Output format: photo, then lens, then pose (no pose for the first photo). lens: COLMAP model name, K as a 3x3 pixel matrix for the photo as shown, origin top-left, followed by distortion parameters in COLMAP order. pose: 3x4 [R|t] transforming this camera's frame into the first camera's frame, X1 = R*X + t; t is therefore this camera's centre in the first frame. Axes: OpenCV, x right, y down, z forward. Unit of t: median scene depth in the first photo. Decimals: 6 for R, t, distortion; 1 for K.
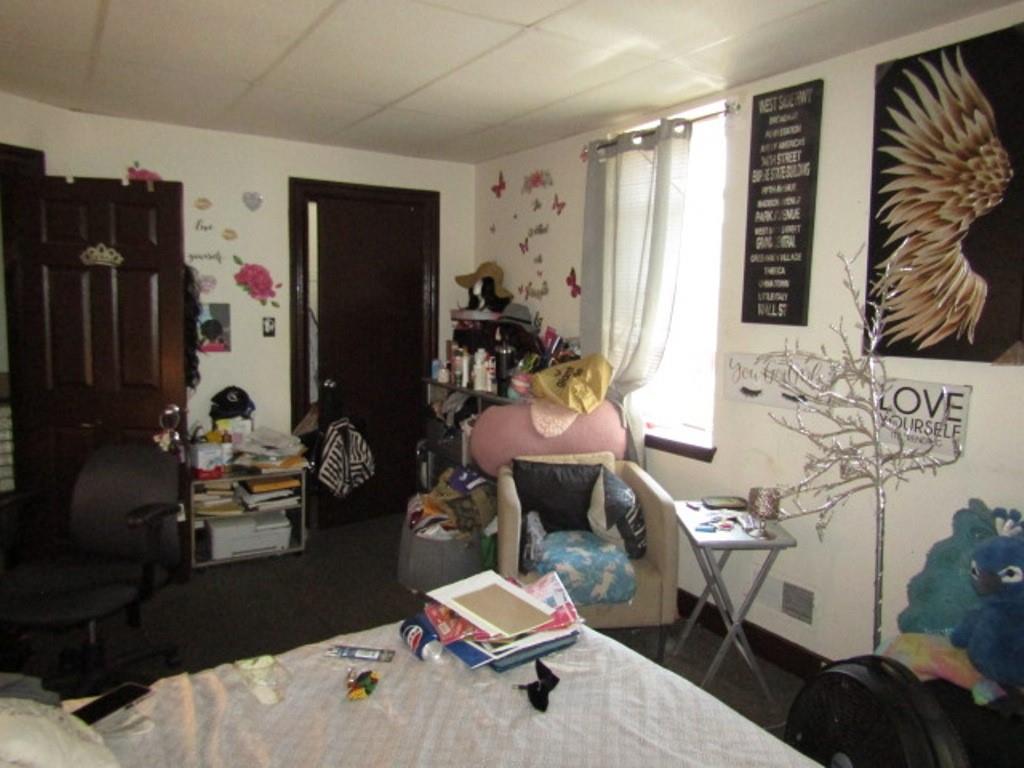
lens RADIAL K [[731.4, 0, 509.9], [0, 731.4, 381.1], [0, 0, 1]] dist [-0.006593, -0.002731]
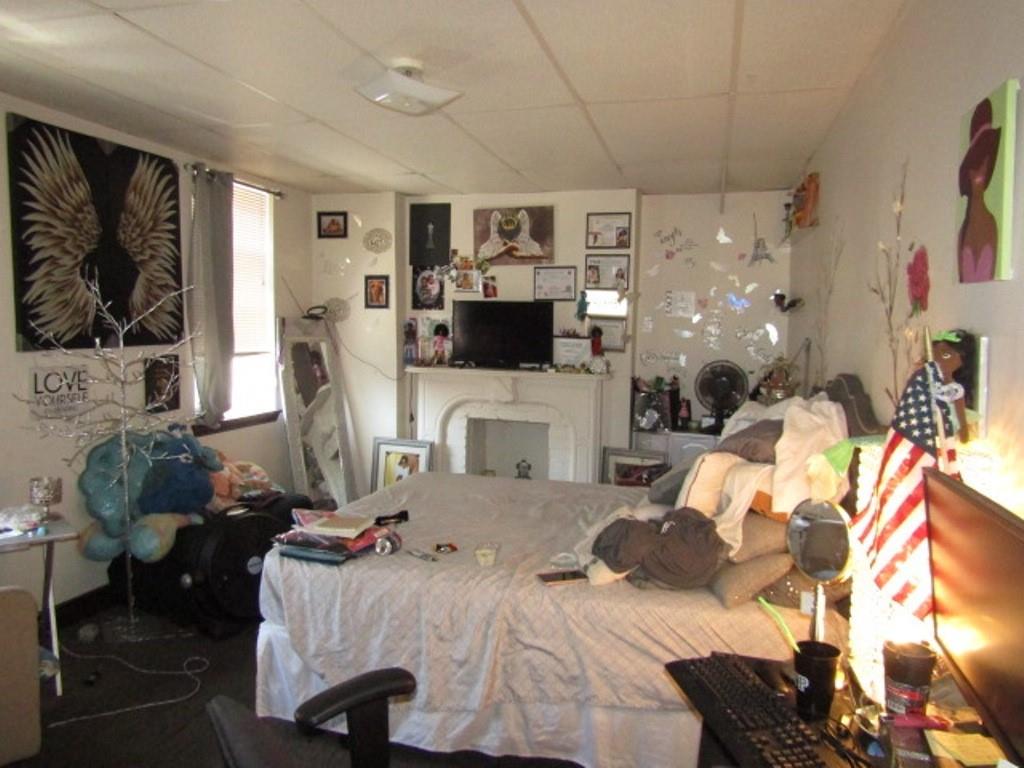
lens RADIAL K [[731.4, 0, 510.3], [0, 731.4, 382.9], [0, 0, 1]] dist [-0.006593, -0.002731]
pose [[-0.663408, -0.084060, 0.743521, -1.044870], [0.050907, 0.986297, 0.156929, -0.145776], [-0.746524, 0.141958, -0.650038, 1.306188]]
